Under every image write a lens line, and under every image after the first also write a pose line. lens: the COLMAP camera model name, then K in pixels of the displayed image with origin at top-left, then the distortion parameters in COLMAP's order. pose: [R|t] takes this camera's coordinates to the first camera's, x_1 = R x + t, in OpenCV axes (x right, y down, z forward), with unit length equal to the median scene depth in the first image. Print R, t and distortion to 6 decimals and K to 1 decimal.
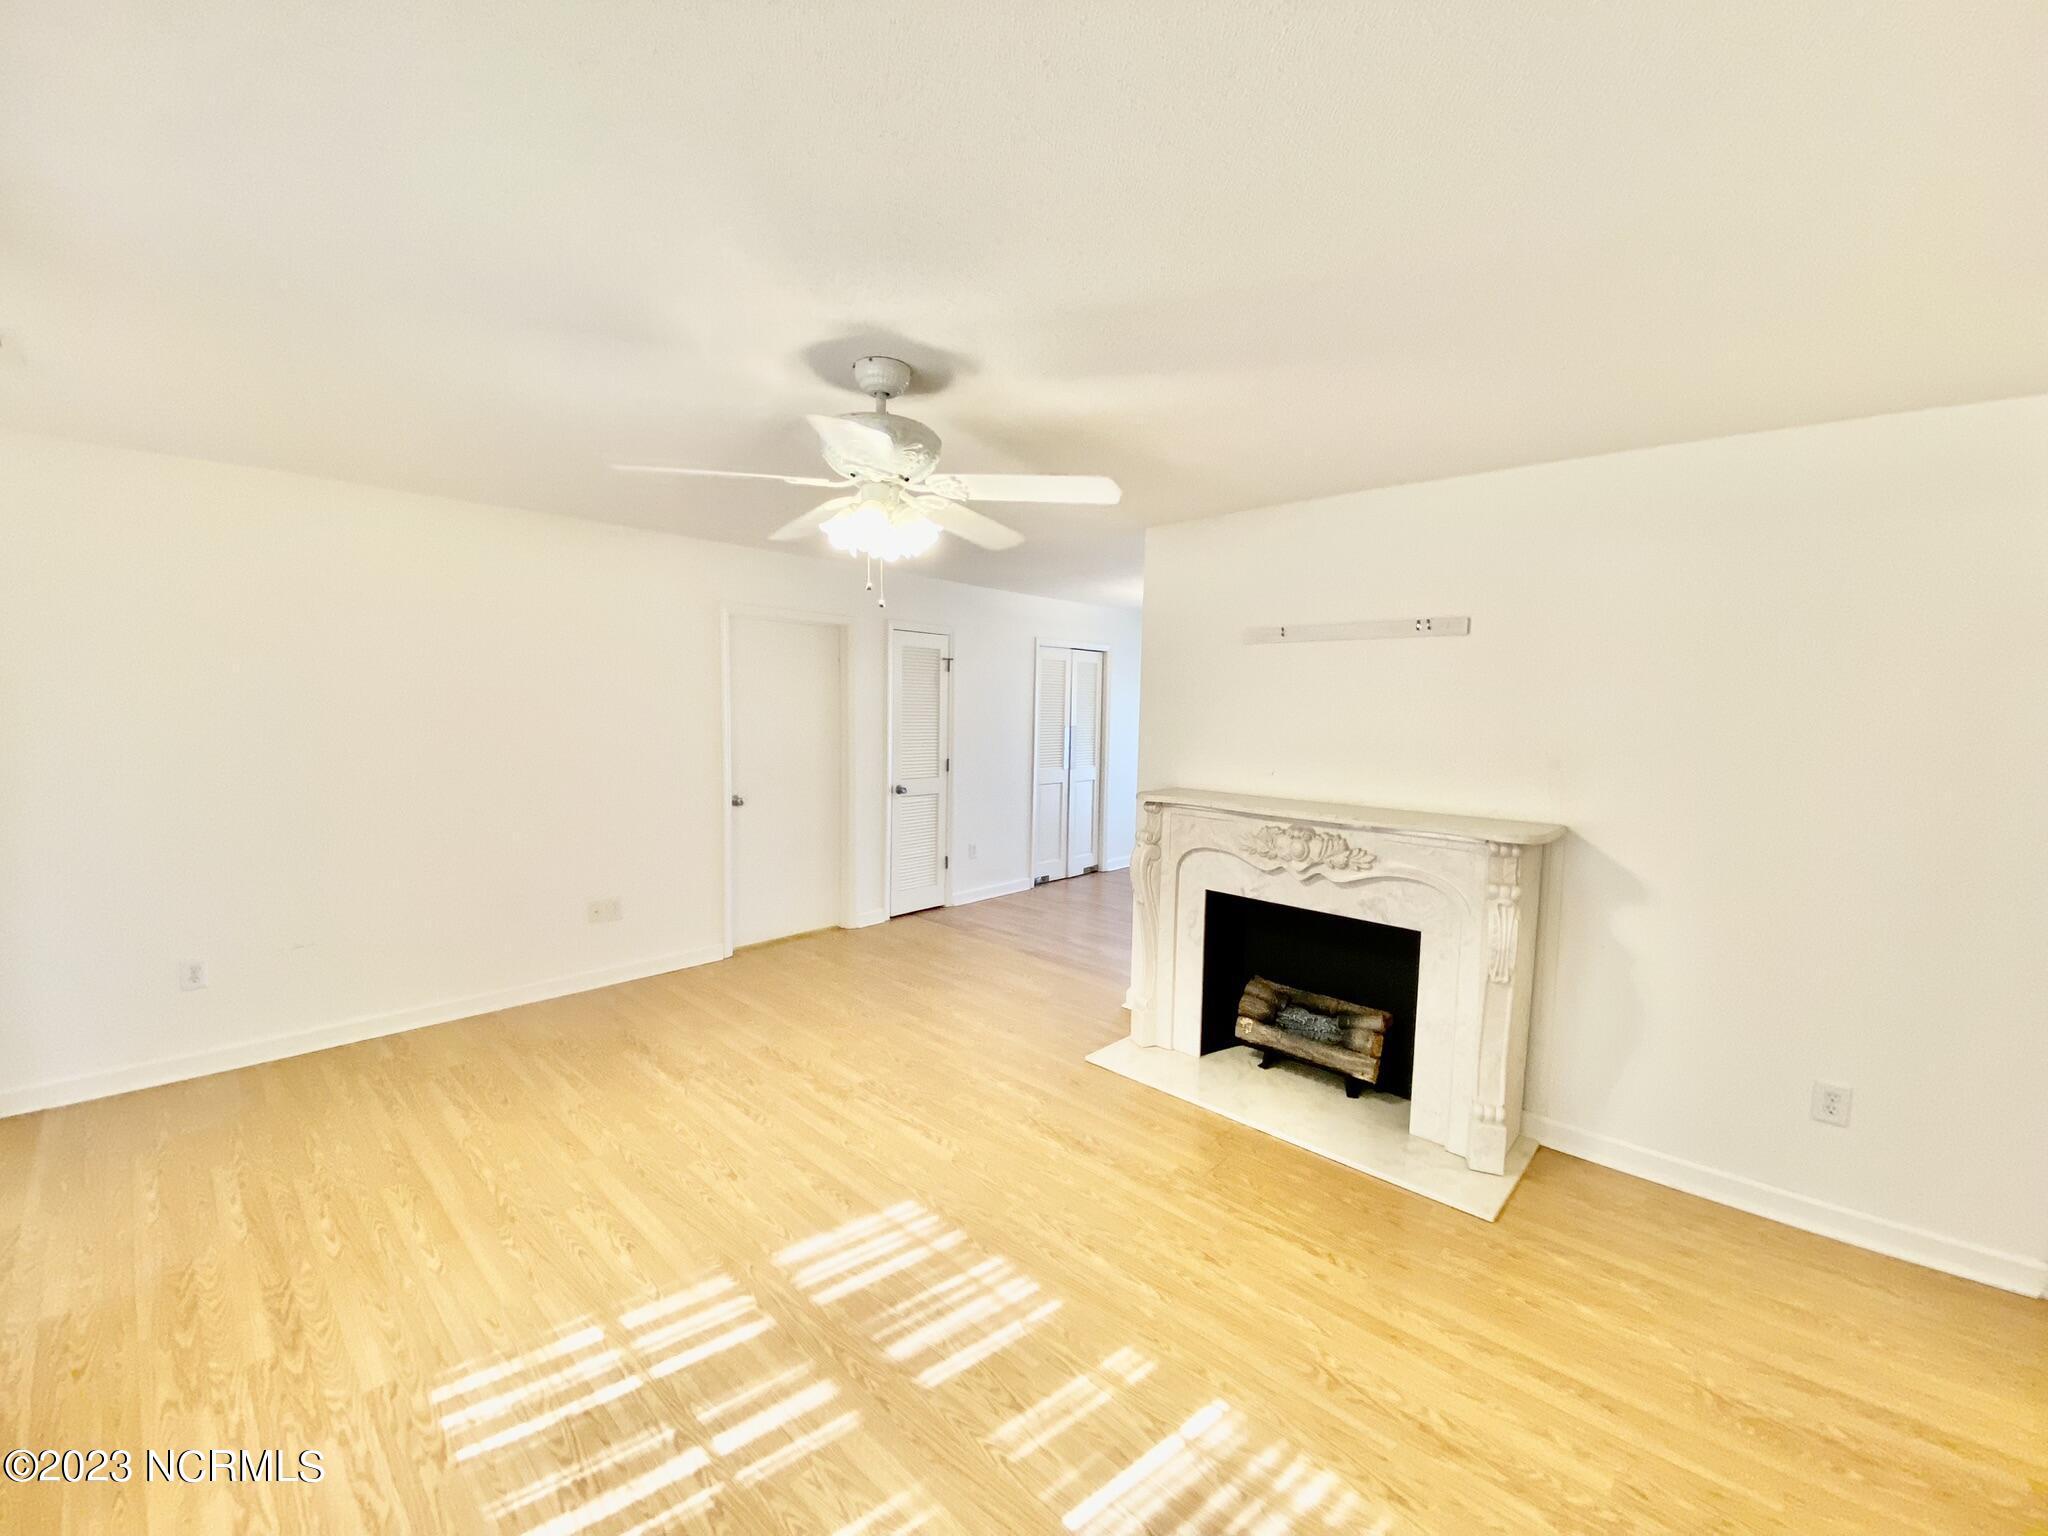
lens RADIAL K [[829.1, 0, 1024.2], [0, 829.1, 769.9], [0, 0, 1]] dist [0.020047, -0.018605]
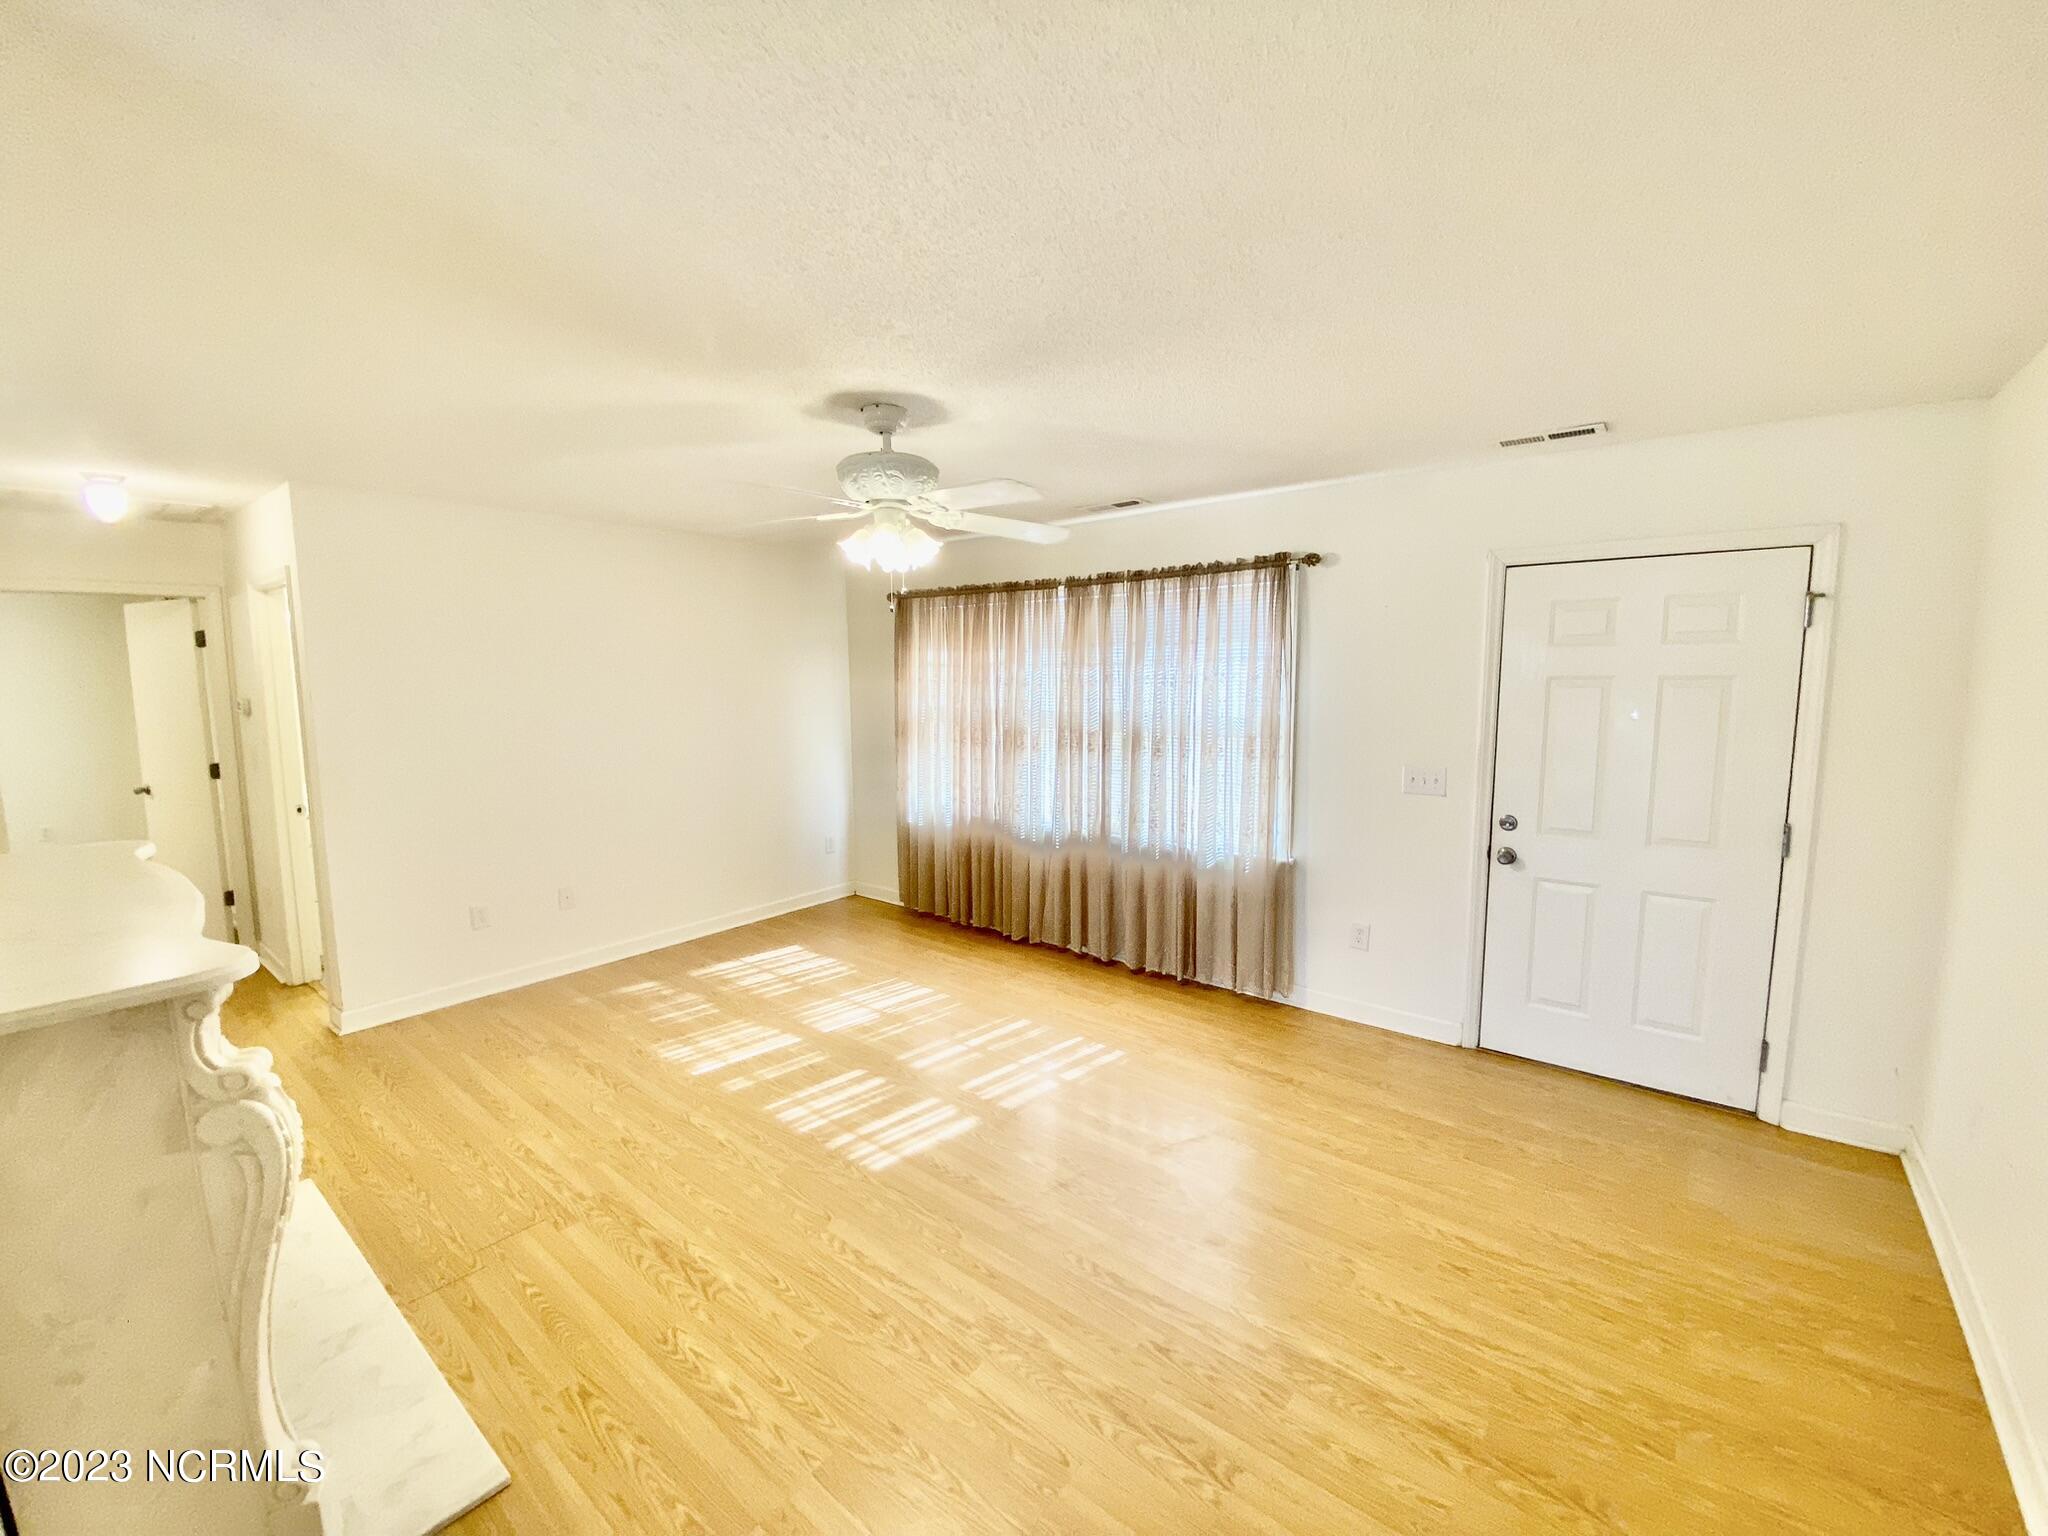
lens RADIAL K [[819.8, 0, 1026.4], [0, 819.8, 765.7], [0, 0, 1]] dist [0.054451, -0.044867]
pose [[-0.996634, -0.007211, -0.081665, -0.205523], [-0.022762, 0.981301, 0.191131, -0.158552], [0.078760, 0.192347, -0.978161, 1.684442]]
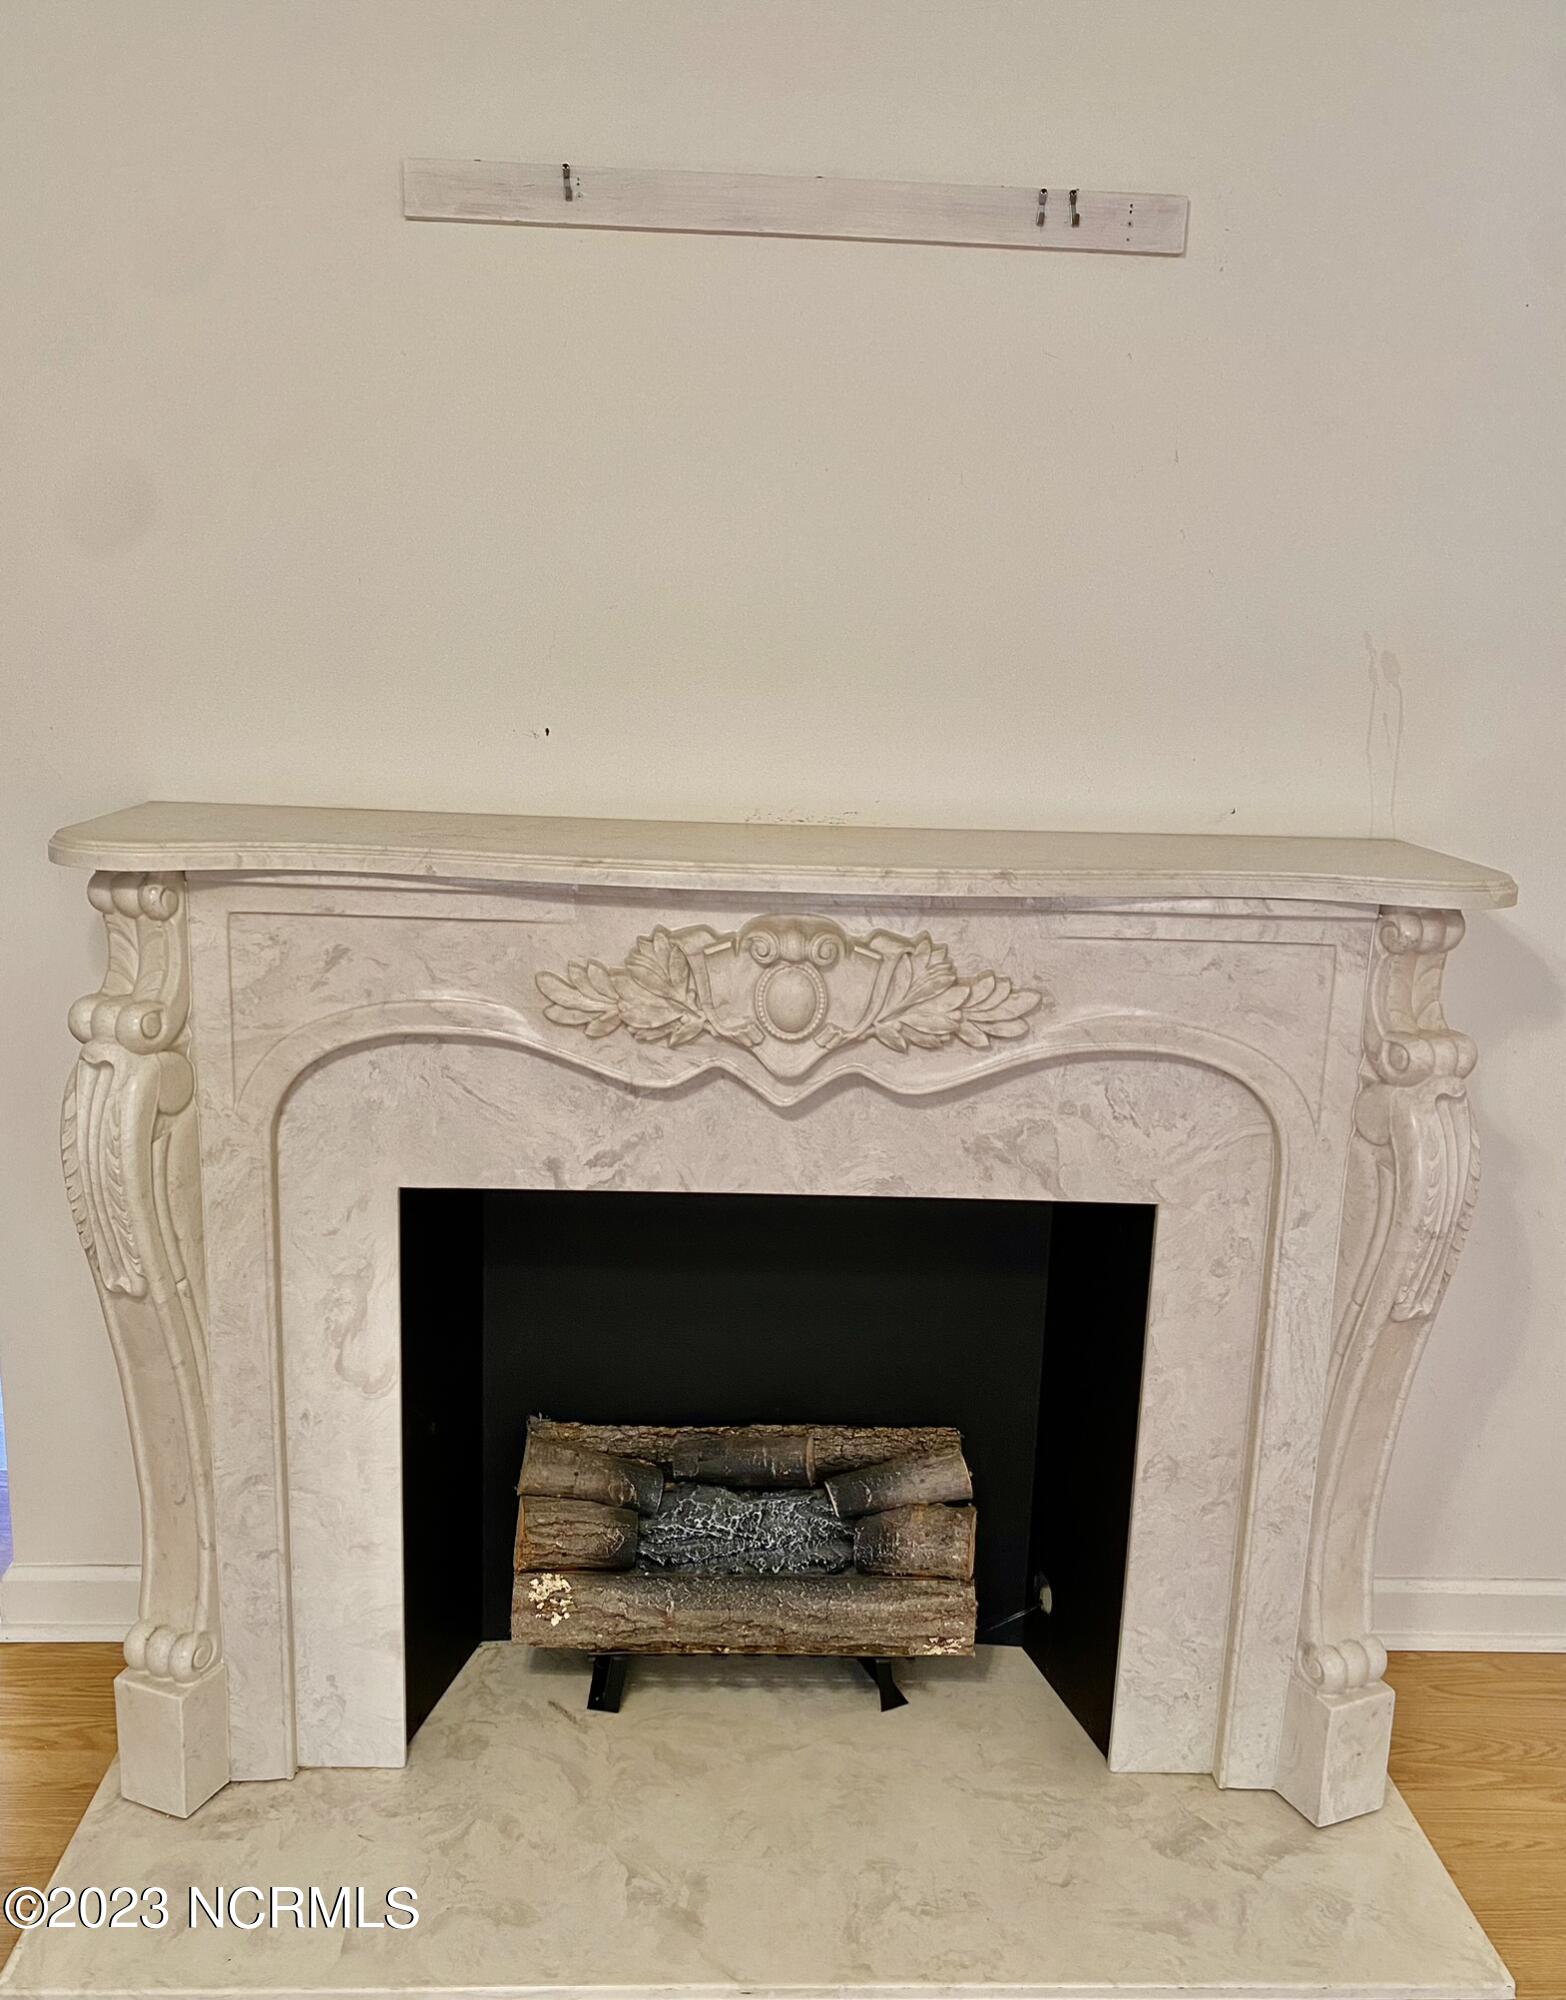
lens RADIAL K [[1693.4, 0, 761.2], [0, 1693.4, 1038.0], [0, 0, 1]] dist [0.115465, -0.202957]
pose [[0.702318, -0.160906, 0.693440, -0.083438], [0.037148, 0.981076, 0.190026, -0.002029], [-0.710894, -0.107699, 0.695004, 0.649605]]
